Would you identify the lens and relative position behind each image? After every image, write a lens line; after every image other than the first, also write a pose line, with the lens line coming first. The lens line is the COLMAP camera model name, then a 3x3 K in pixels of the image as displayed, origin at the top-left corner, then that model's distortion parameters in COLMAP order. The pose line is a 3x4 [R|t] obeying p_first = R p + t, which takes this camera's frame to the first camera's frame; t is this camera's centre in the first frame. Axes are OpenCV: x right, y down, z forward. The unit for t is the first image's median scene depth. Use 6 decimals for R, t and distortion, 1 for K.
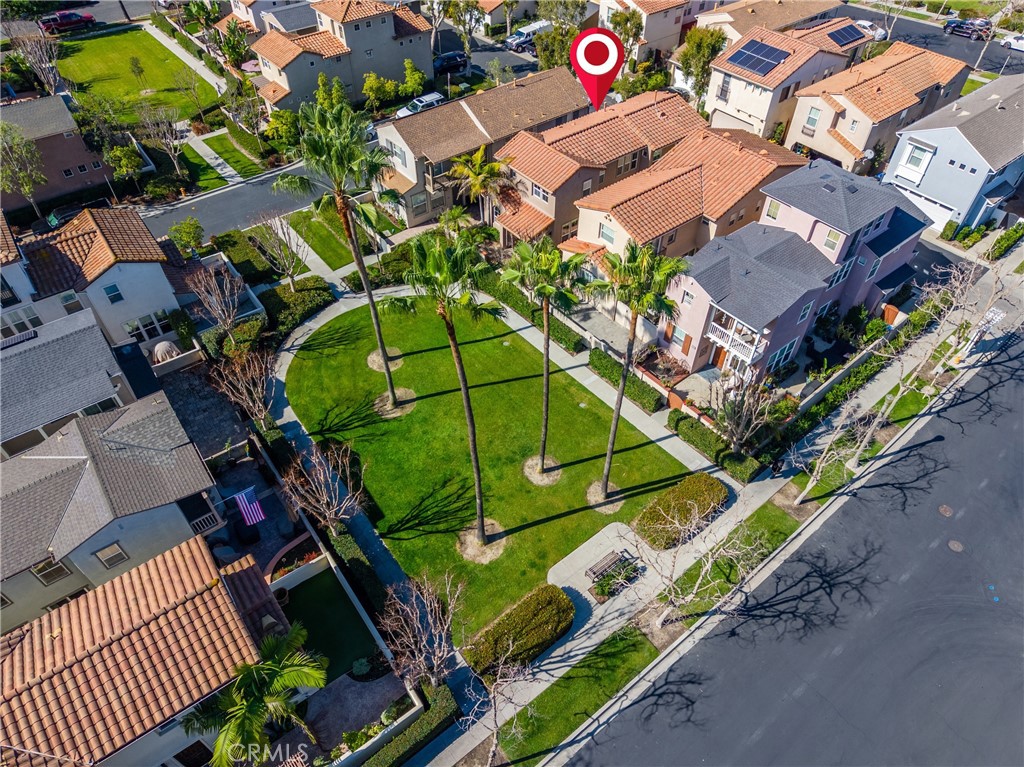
lens RADIAL K [[684.0, 0, 516.7], [0, 684.0, 385.8], [0, 0, 1]] dist [0.025729, -0.026013]
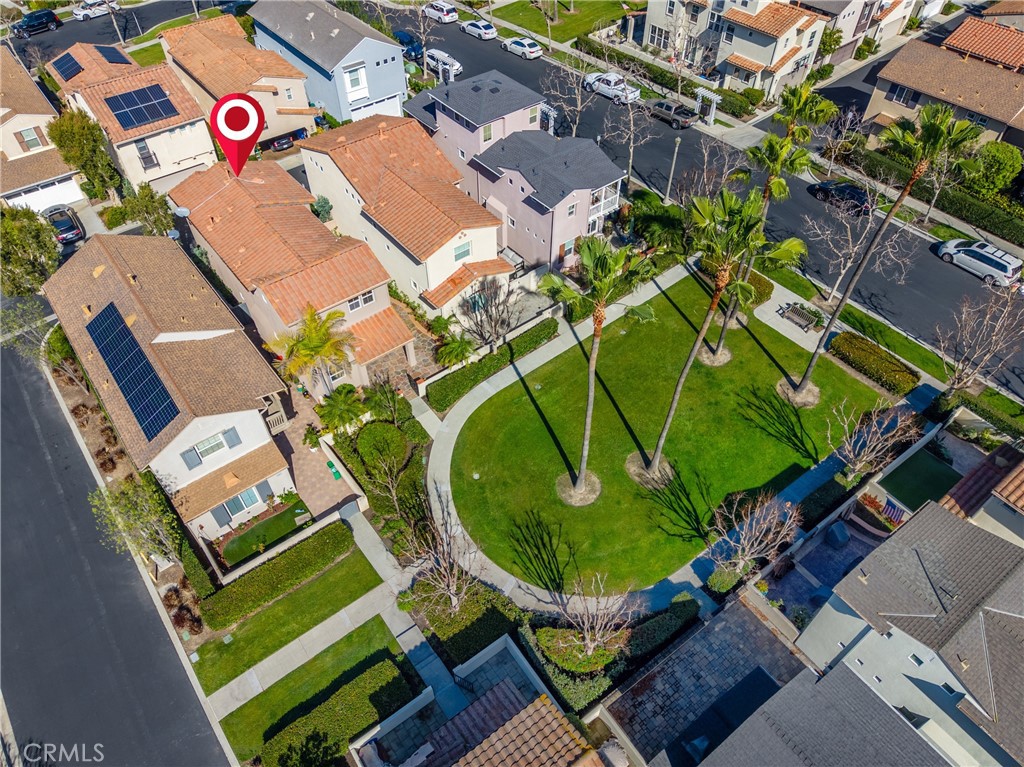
lens RADIAL K [[684.0, 0, 510.6], [0, 684.0, 384.2], [0, 0, 1]] dist [0.025729, -0.026013]
pose [[0.009100, -0.744445, 0.667622, -0.570493], [0.724517, 0.465070, 0.508709, -0.507404], [-0.689197, 0.479074, 0.543595, 0.465787]]
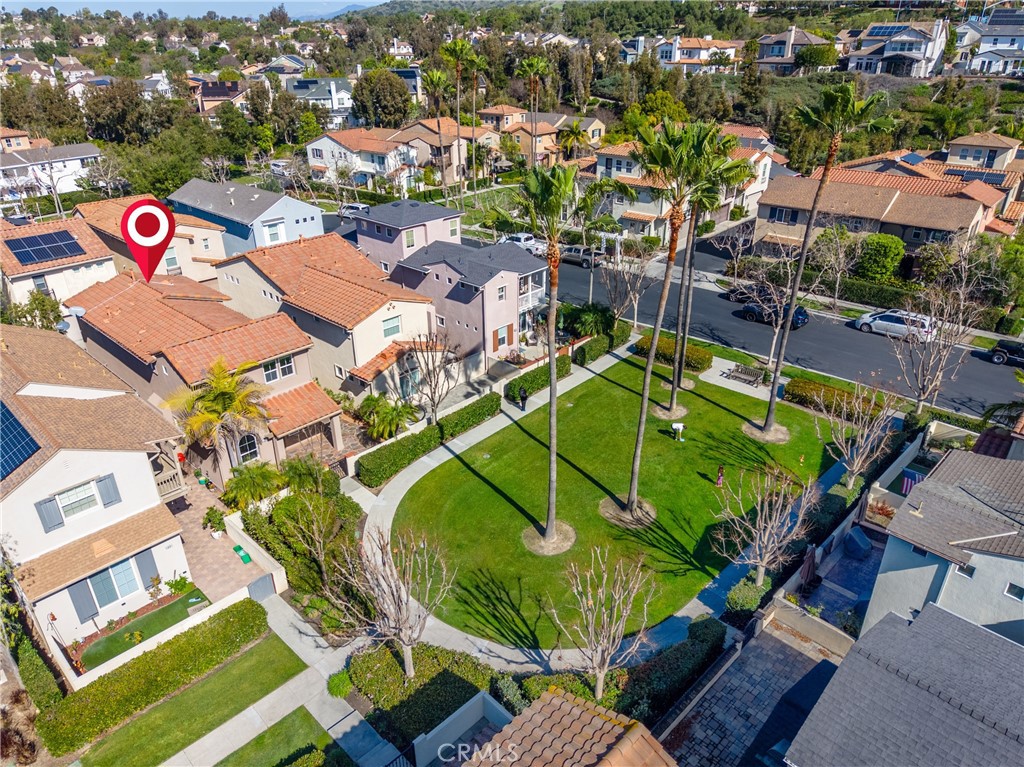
lens RADIAL K [[684.0, 0, 509.8], [0, 684.0, 383.4], [0, 0, 1]] dist [0.025729, -0.026013]
pose [[-0.135037, -0.446960, 0.884303, -0.634732], [0.722138, 0.566696, 0.396703, -0.374791], [-0.678441, 0.692158, 0.246241, 0.645127]]
